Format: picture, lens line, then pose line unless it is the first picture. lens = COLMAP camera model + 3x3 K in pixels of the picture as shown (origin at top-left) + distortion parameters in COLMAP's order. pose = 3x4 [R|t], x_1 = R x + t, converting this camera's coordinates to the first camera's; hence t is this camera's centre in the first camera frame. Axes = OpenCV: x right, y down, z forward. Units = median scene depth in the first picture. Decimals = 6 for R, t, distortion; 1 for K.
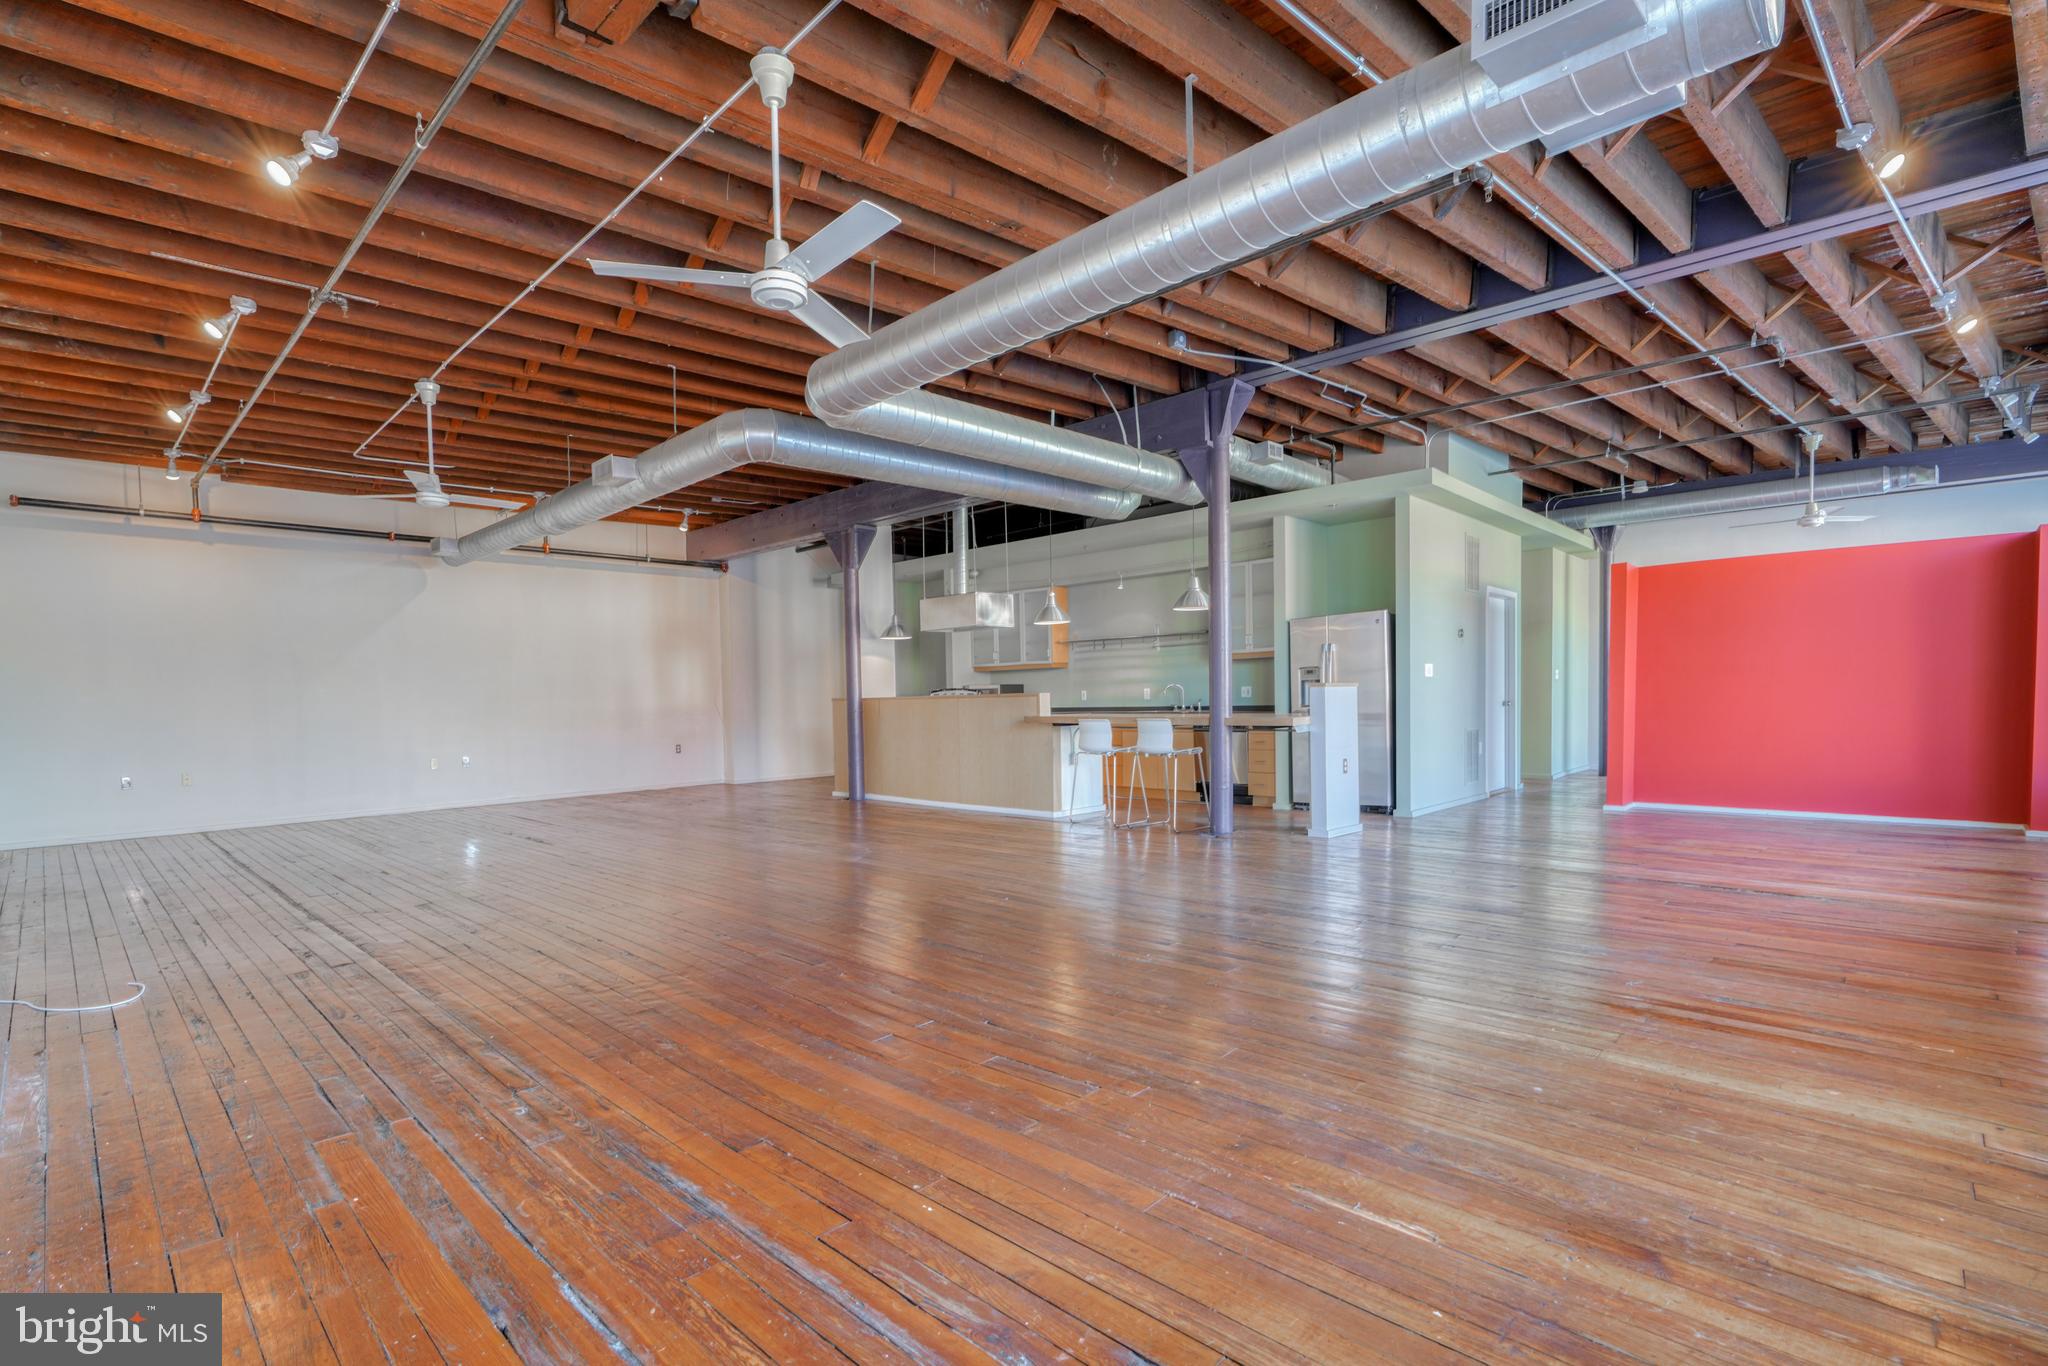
lens RADIAL K [[953.7, 0, 1021.9], [0, 953.7, 662.5], [0, 0, 1]] dist [-0.000777, 0.000581]
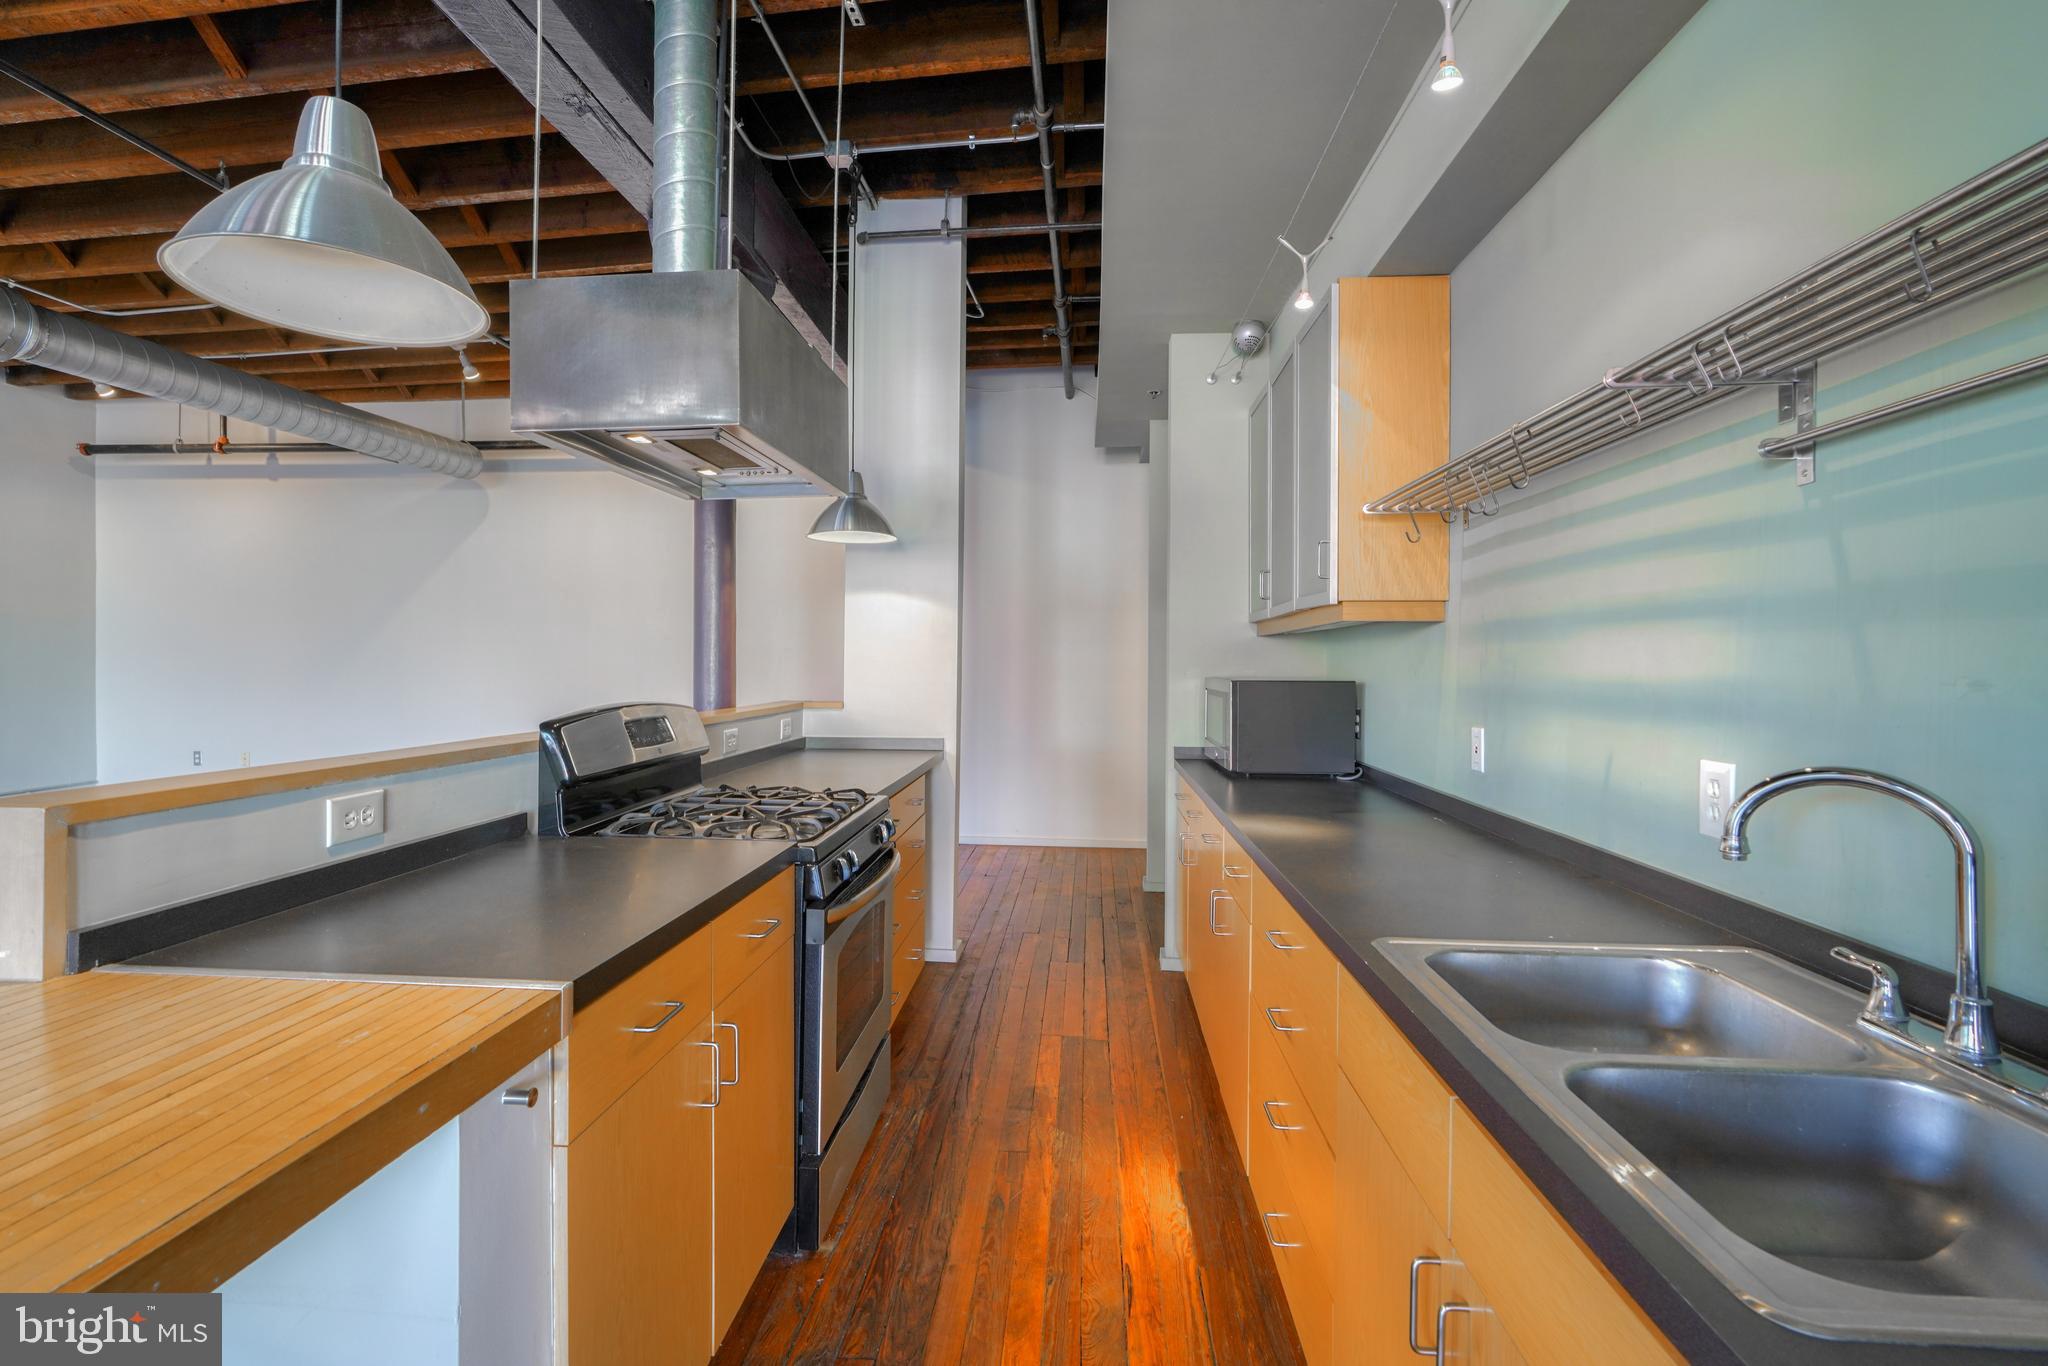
lens RADIAL K [[953.7, 0, 1021.9], [0, 953.7, 662.5], [0, 0, 1]] dist [-0.000777, 0.000581]
pose [[0.644043, 0.023515, -0.764628, 0.173112], [0.007799, 0.999274, 0.037300, 0.006718], [0.764950, -0.029986, 0.643392, 0.831038]]
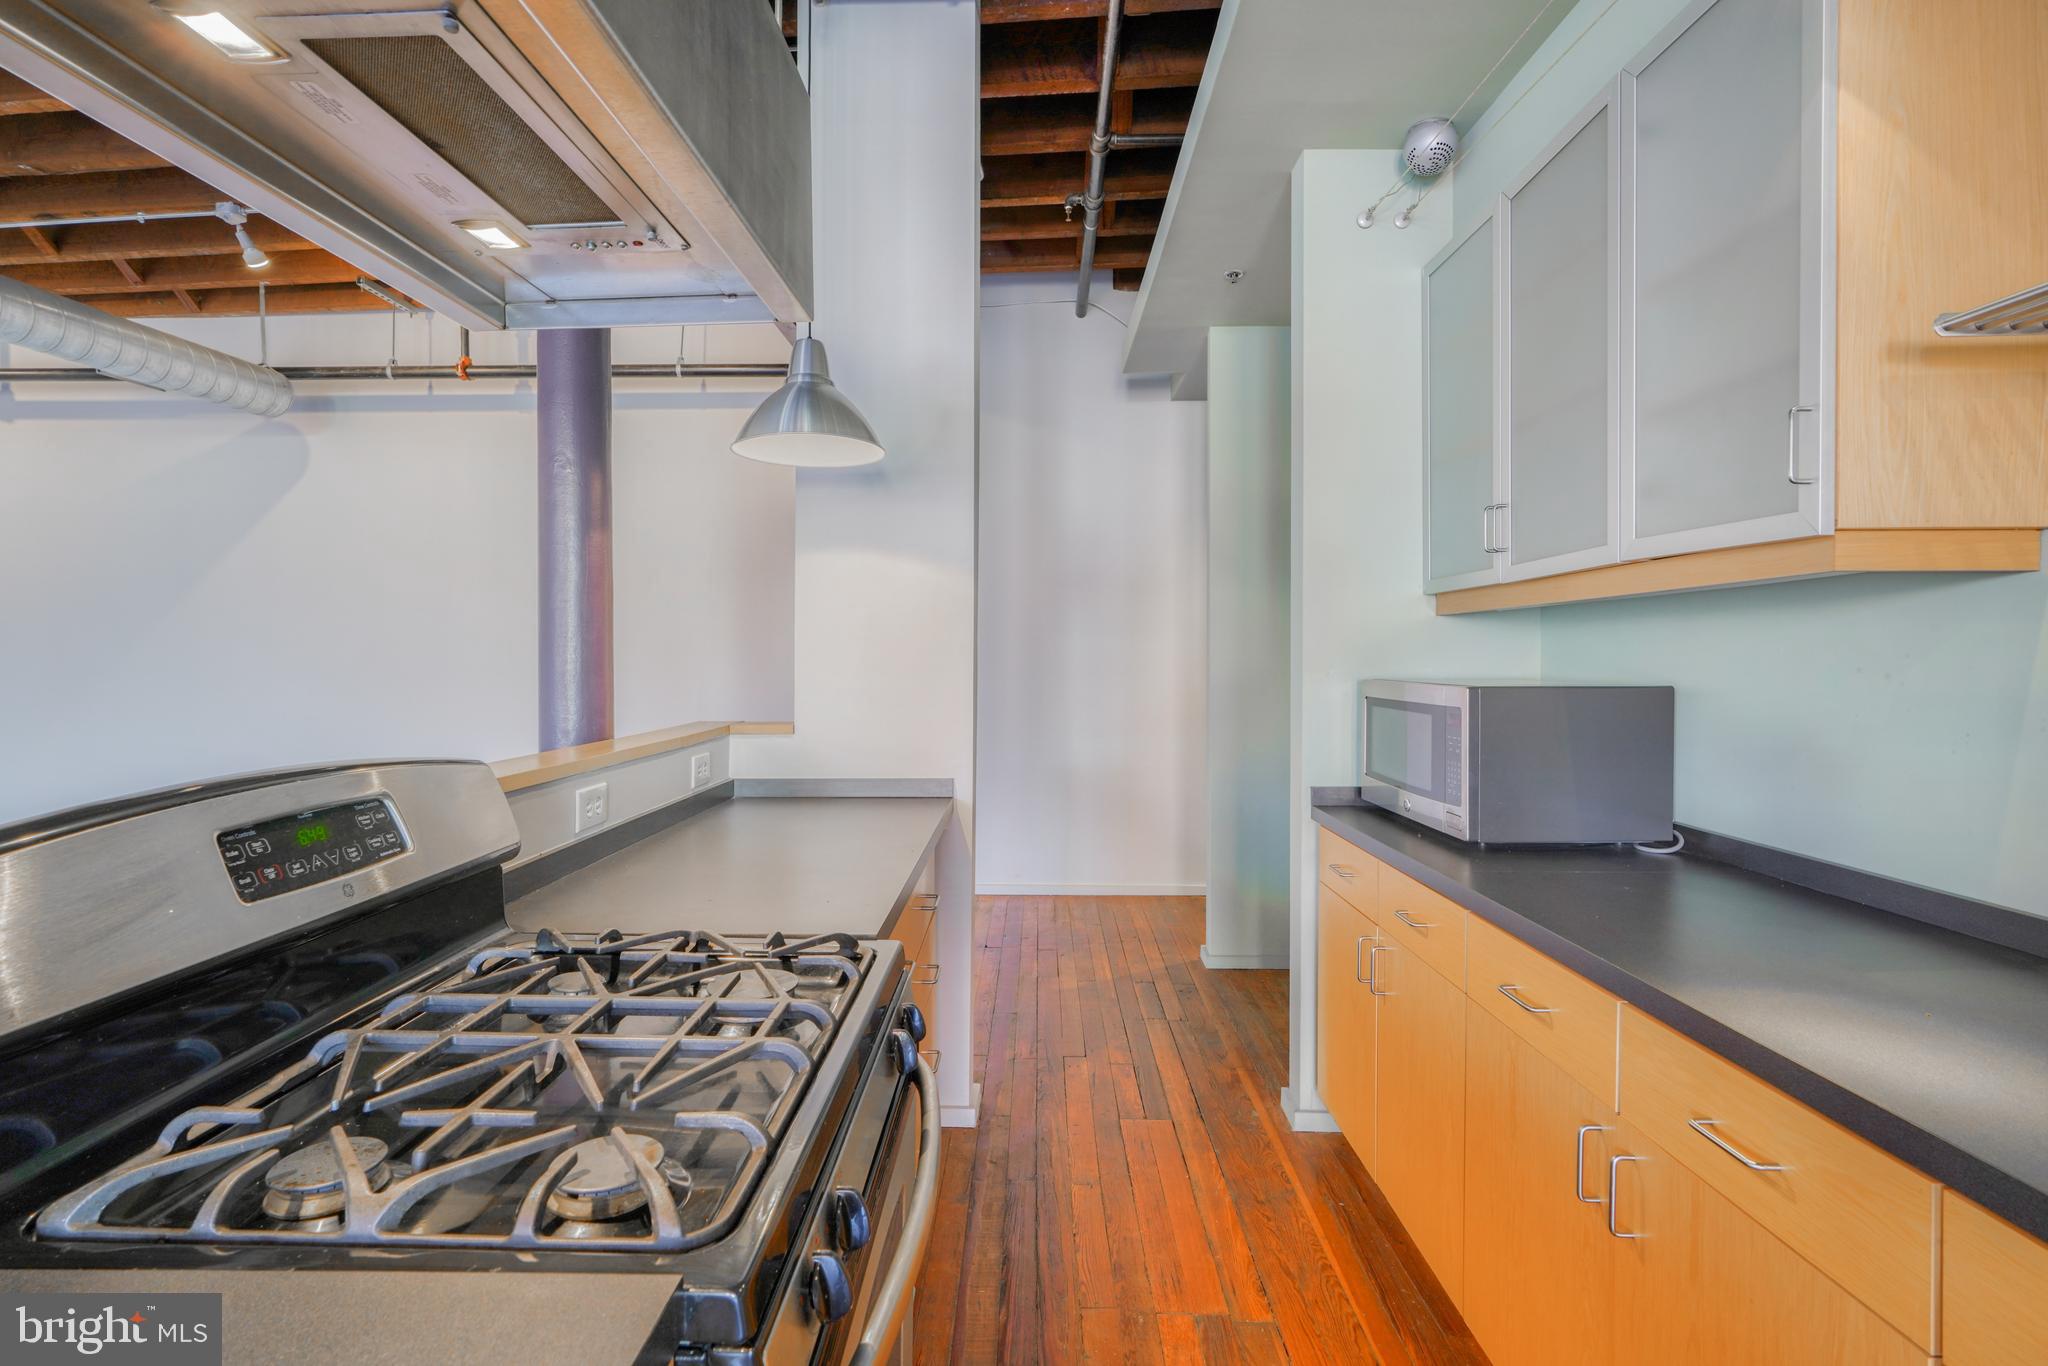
lens RADIAL K [[973.4, 0, 1029.6], [0, 973.4, 657.4], [0, 0, 1]] dist [0.001499, 0.000119]
pose [[0.692330, 0.018088, -0.721354, 0.052322], [0.014040, 0.999159, 0.038528, 0.010861], [0.721444, -0.036802, 0.691494, 0.895761]]
